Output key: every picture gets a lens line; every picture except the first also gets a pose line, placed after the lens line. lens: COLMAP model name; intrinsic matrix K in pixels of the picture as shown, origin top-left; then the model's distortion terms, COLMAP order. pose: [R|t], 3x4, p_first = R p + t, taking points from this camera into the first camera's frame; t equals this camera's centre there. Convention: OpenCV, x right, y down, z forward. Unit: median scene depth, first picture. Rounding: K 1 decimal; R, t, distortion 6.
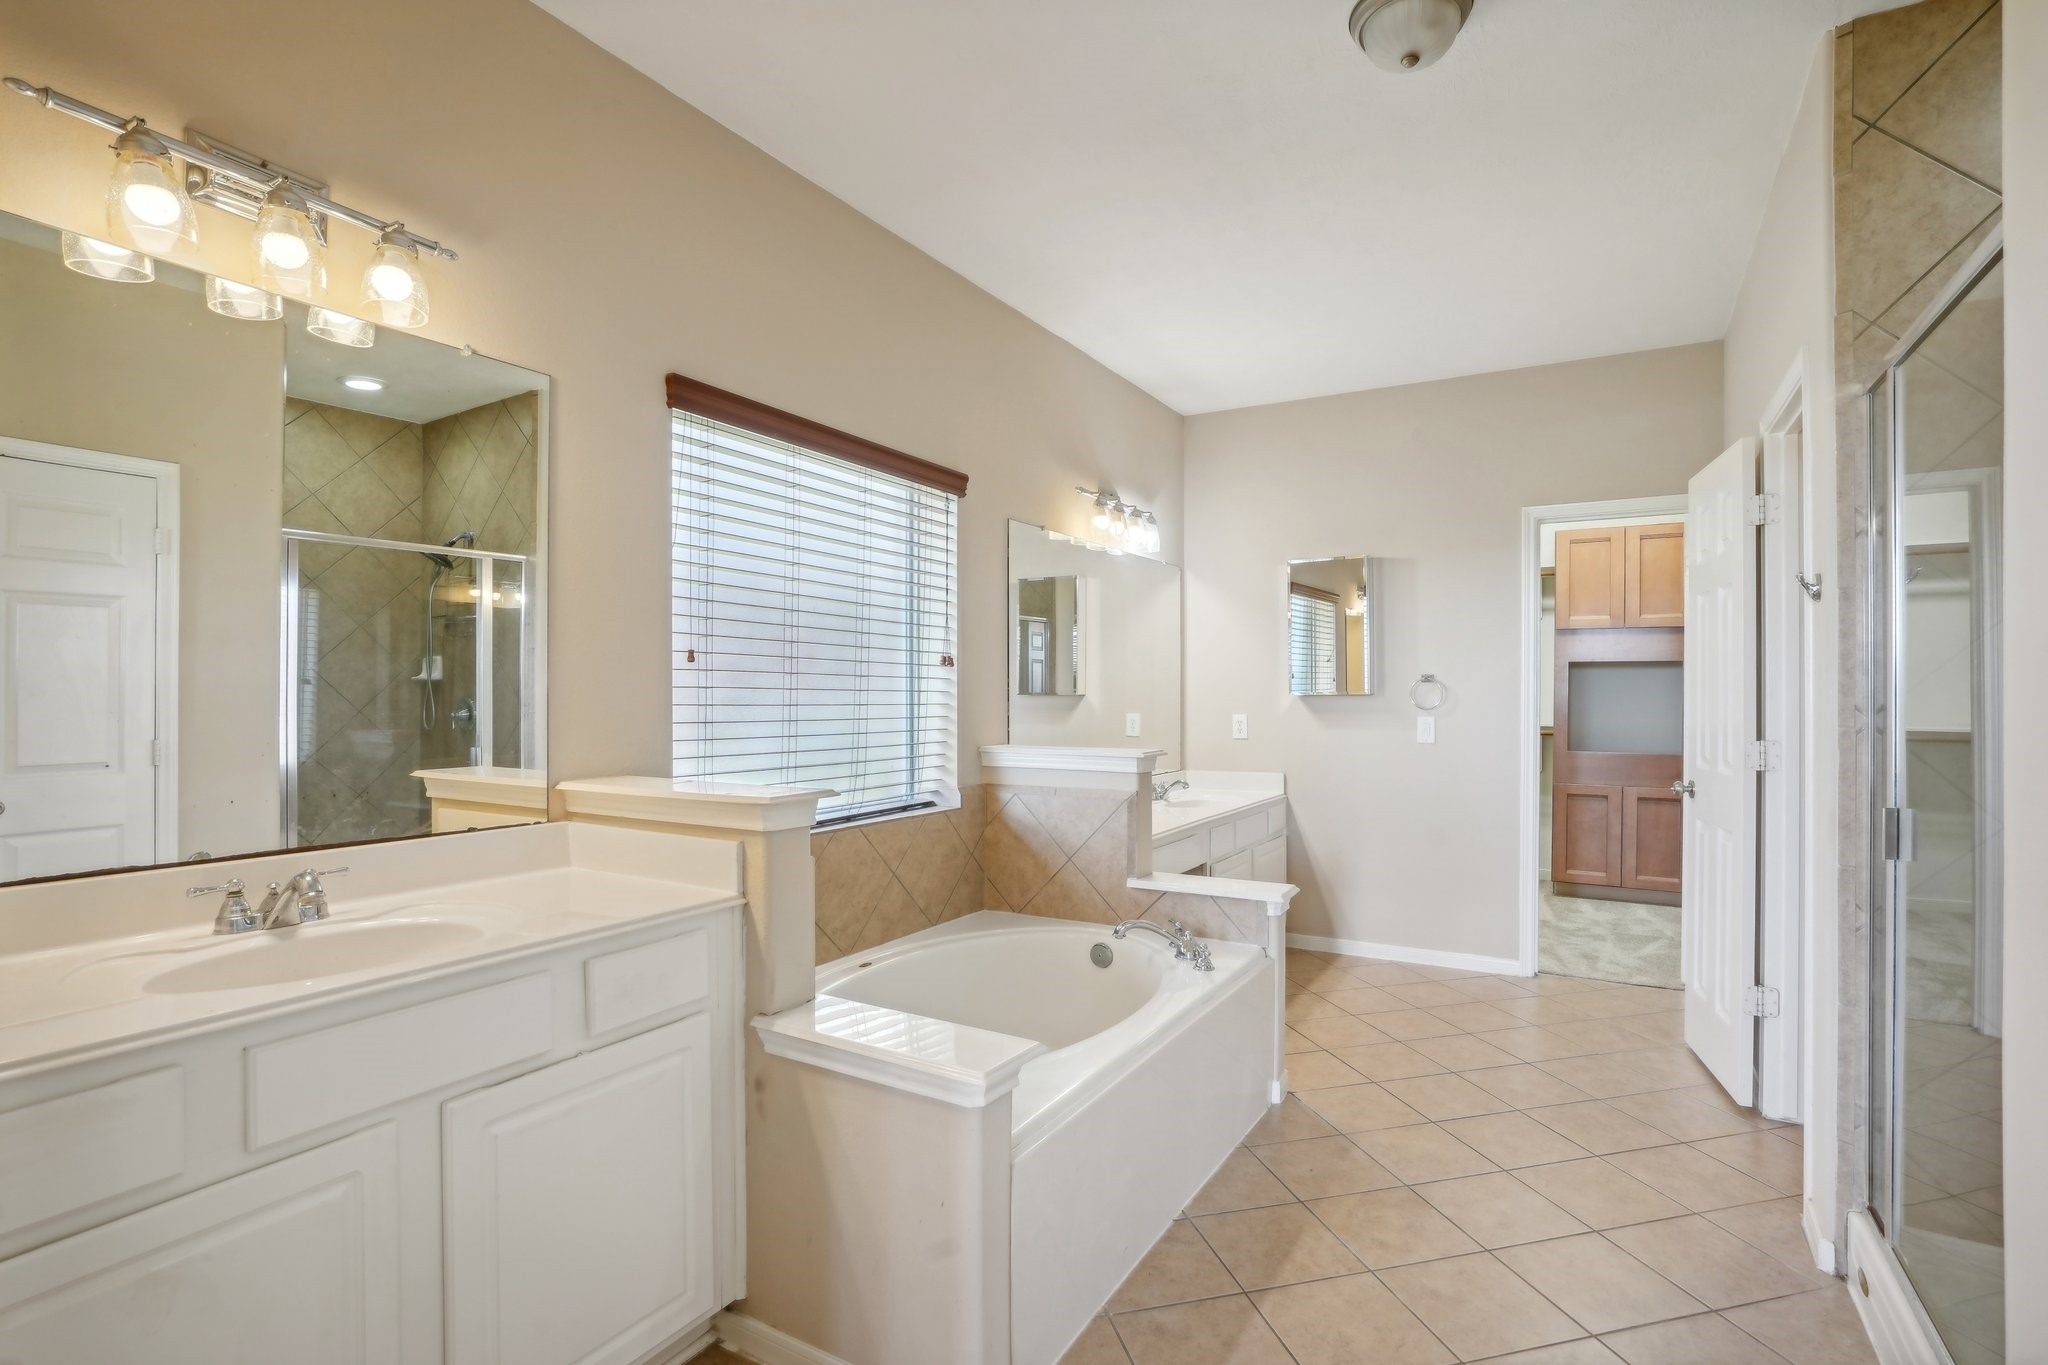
lens RADIAL K [[942.7, 0, 1036.0], [0, 942.7, 691.2], [0, 0, 1]] dist [-0.044155, 0.015075]
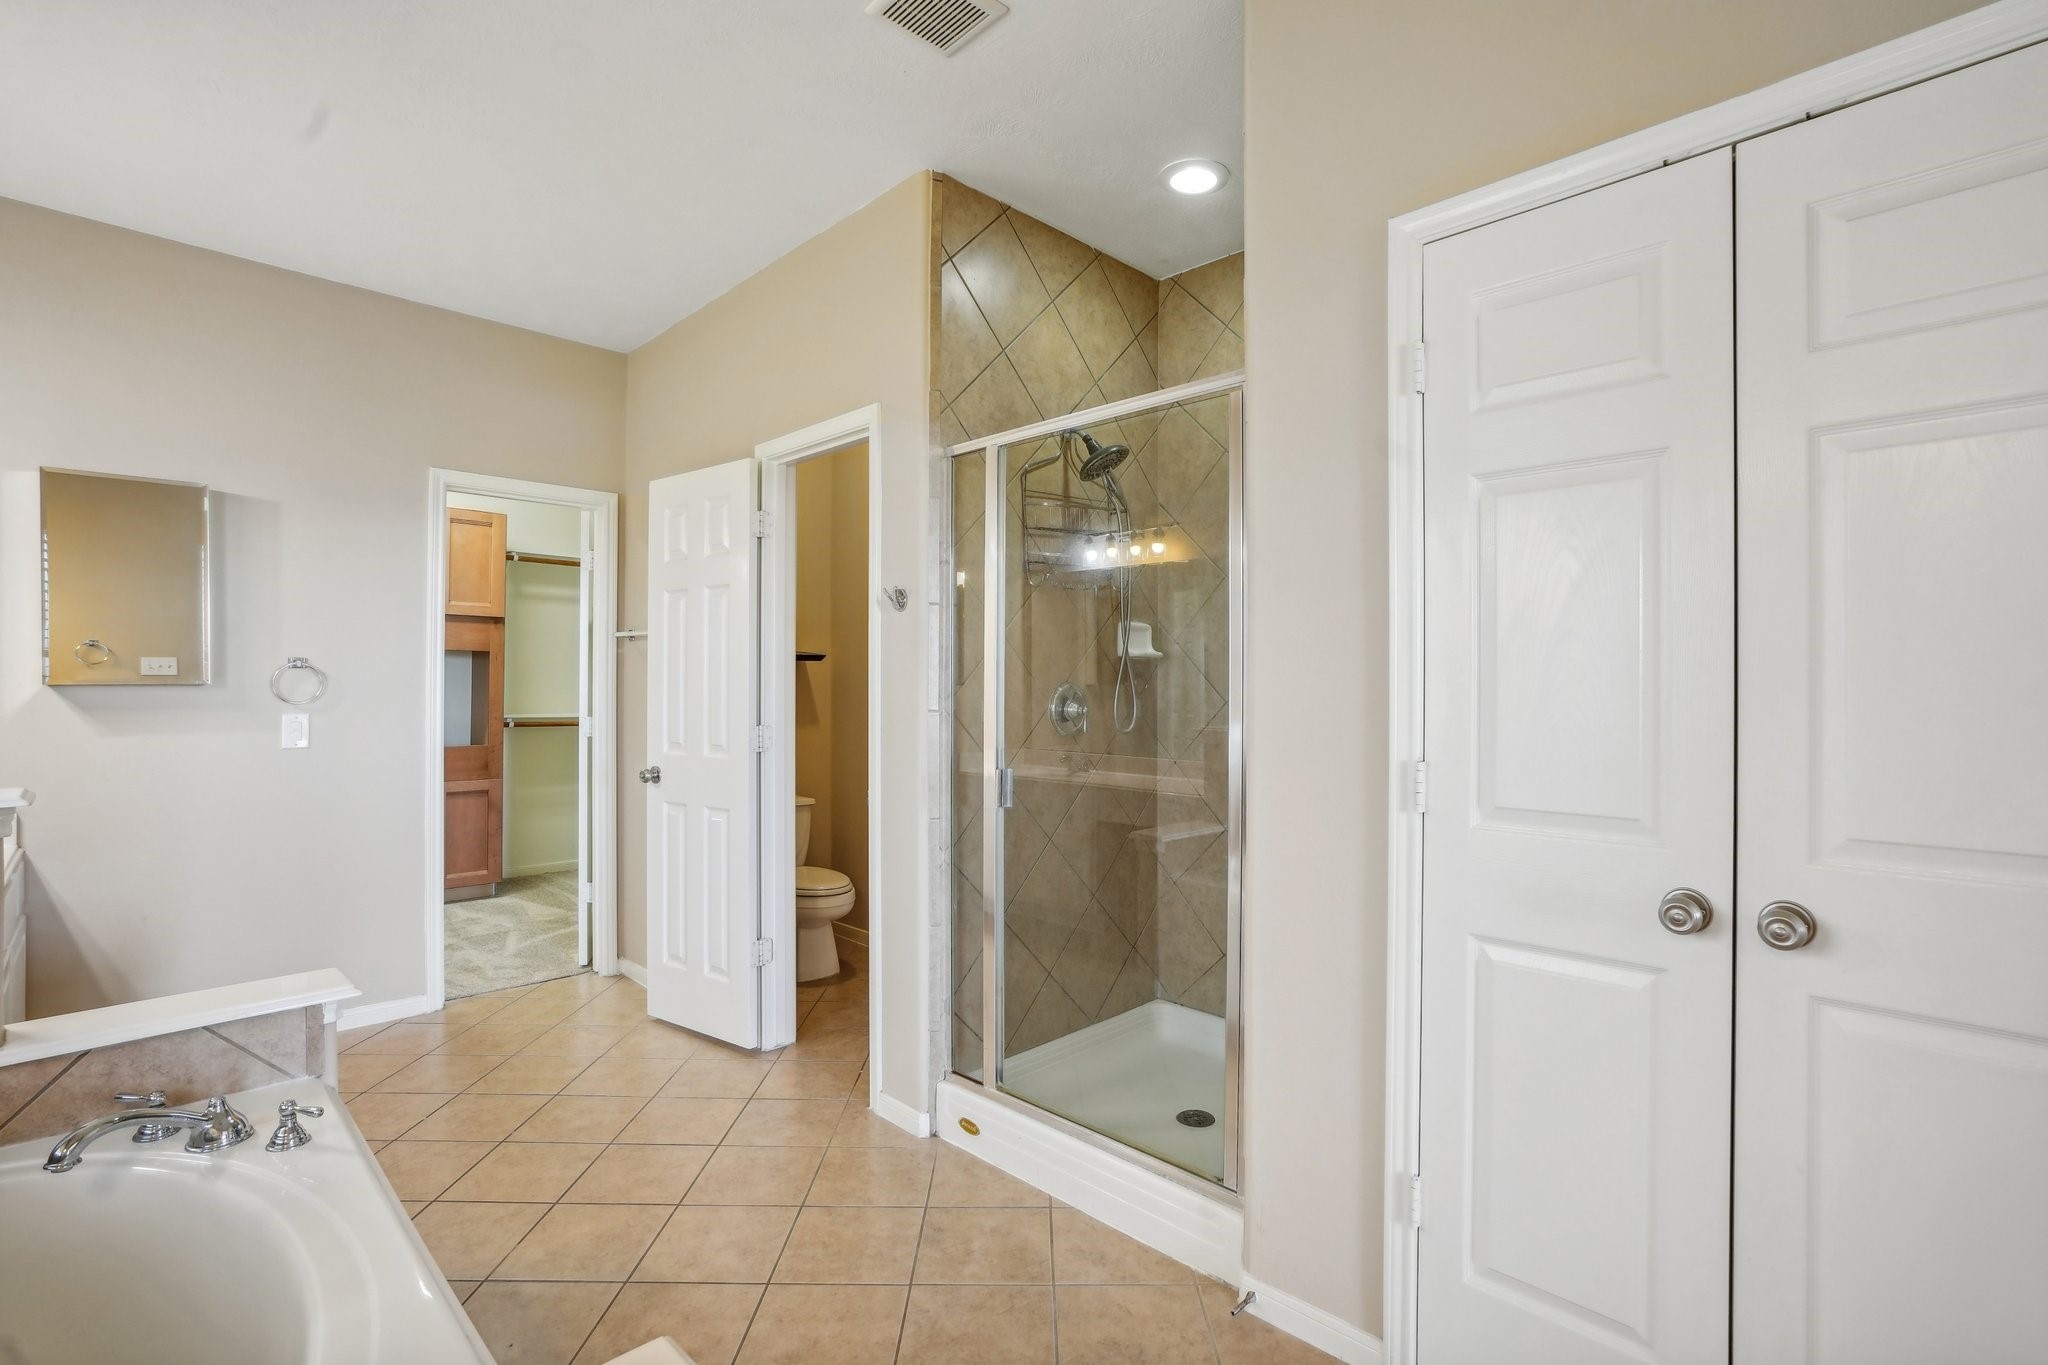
lens RADIAL K [[942.7, 0, 1029.9], [0, 942.7, 680.7], [0, 0, 1]] dist [-0.044155, 0.015075]
pose [[0.246803, 0.004288, 0.969056, -0.175277], [-0.004240, 0.999985, -0.003345, 0.000366], [-0.969056, -0.003283, 0.246818, 0.257234]]
